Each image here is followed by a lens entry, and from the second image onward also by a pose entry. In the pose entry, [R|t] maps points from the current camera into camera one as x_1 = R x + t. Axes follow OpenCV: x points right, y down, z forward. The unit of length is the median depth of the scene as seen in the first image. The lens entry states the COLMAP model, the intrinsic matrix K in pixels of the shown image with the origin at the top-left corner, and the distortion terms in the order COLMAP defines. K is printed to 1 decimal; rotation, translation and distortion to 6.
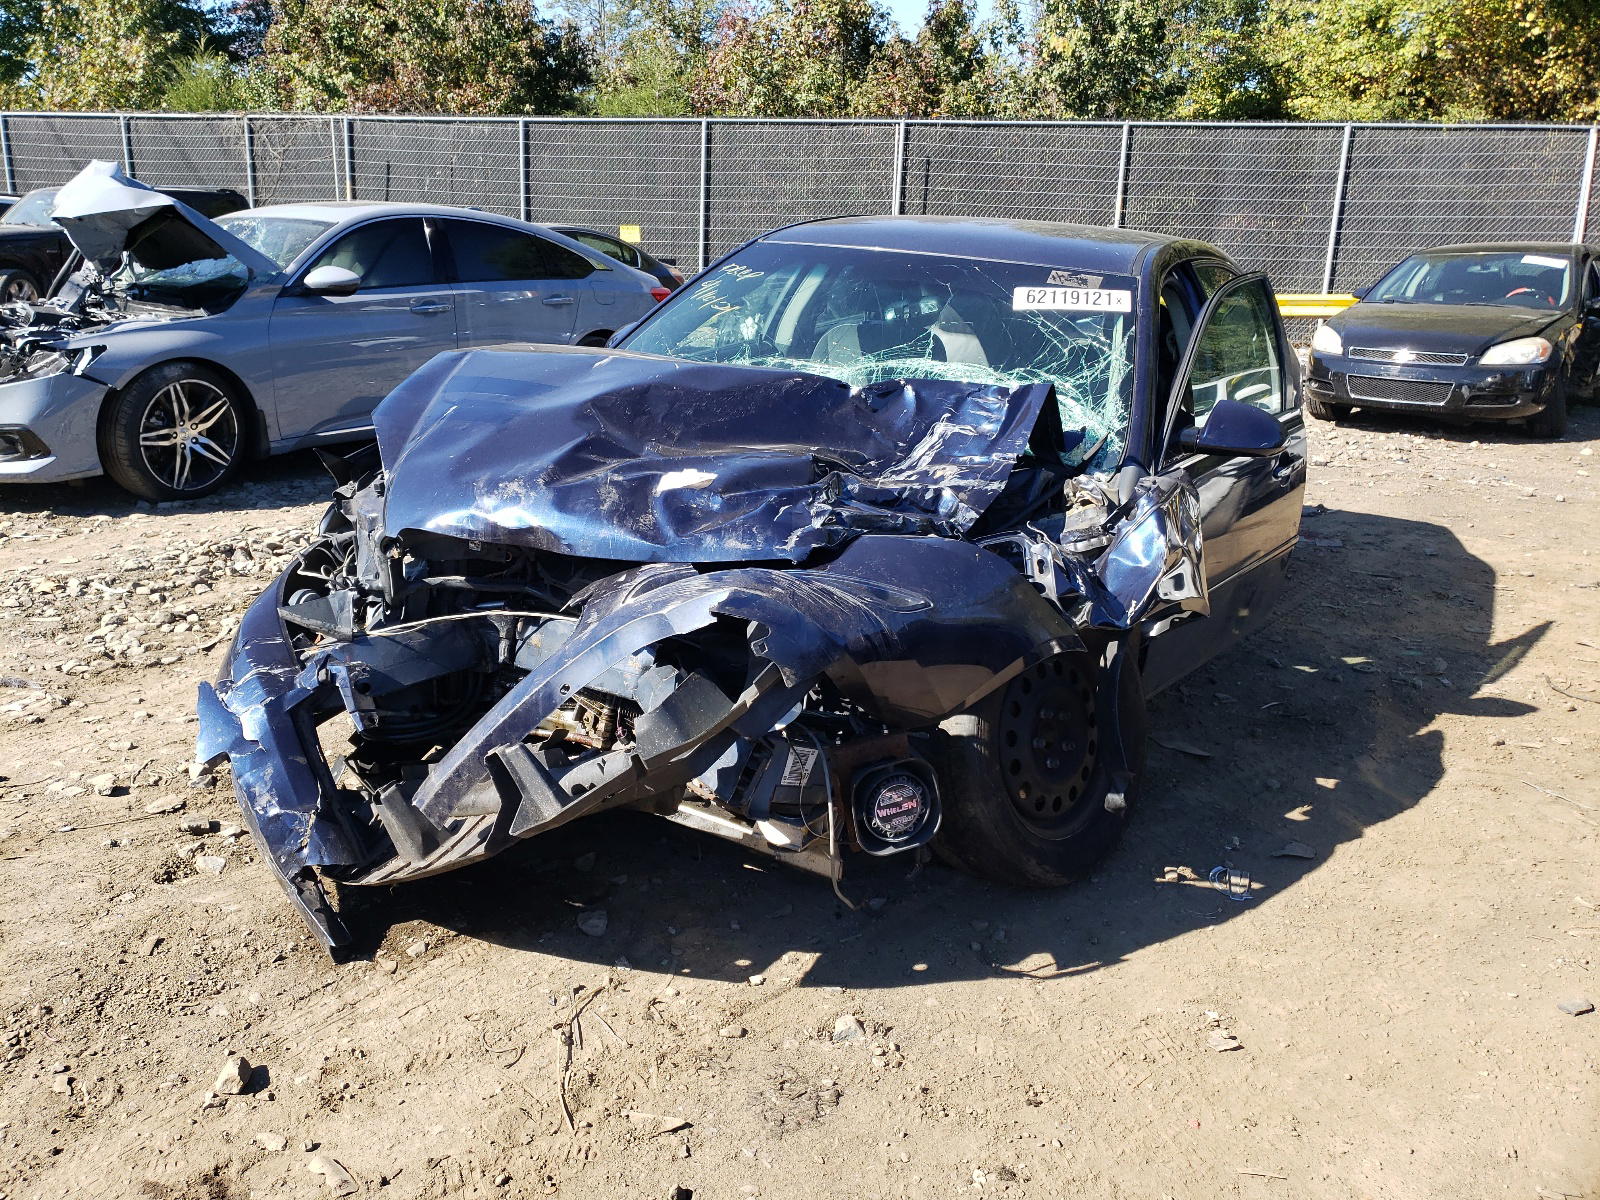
lens RADIAL K [[1313.1, 0, 800.0], [0, 1313.1, 600.0], [0, 0, 1]] dist [0.013991, 0.009688]
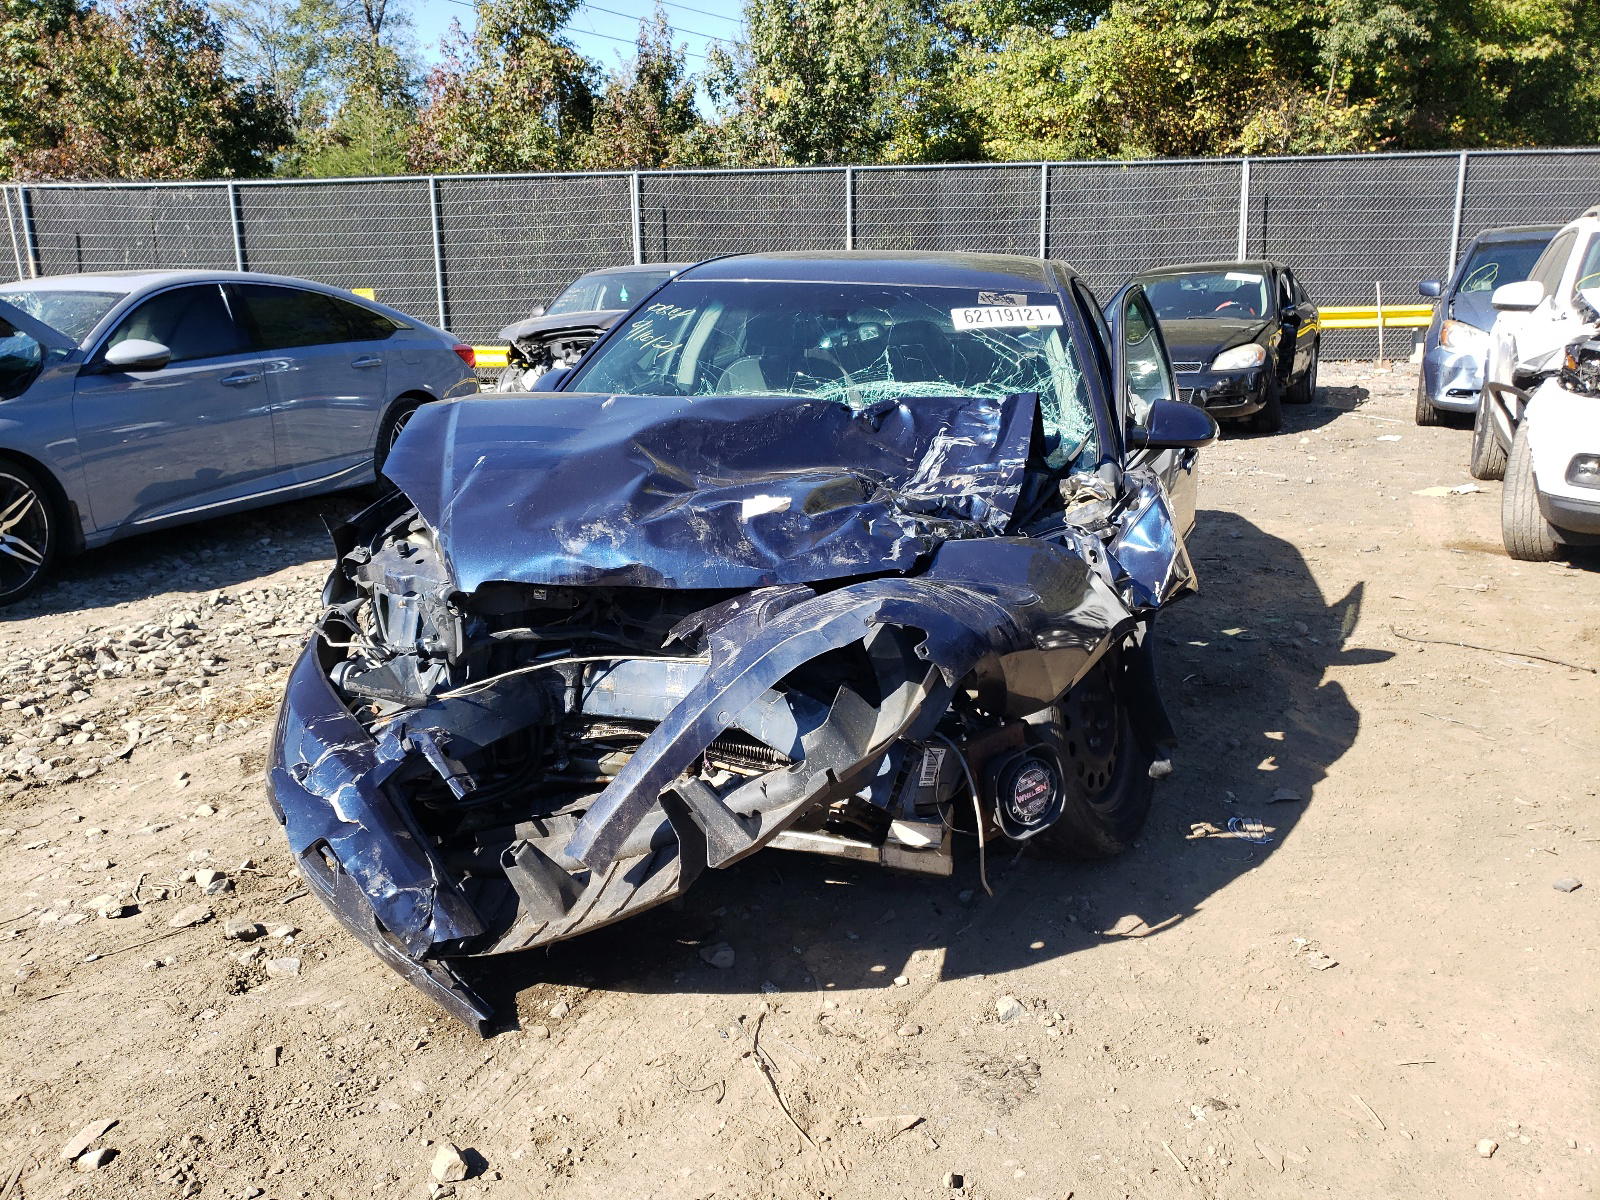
lens RADIAL K [[1306.3, 0, 802.2], [0, 1306.3, 634.3], [0, 0, 1]] dist [-0.002361, 0.038065]
pose [[0.968051, -0.111471, 0.224616, -0.247013], [0.114262, 0.993450, 0.000576, 0.008293], [-0.223209, 0.025108, 0.974447, 0.013309]]
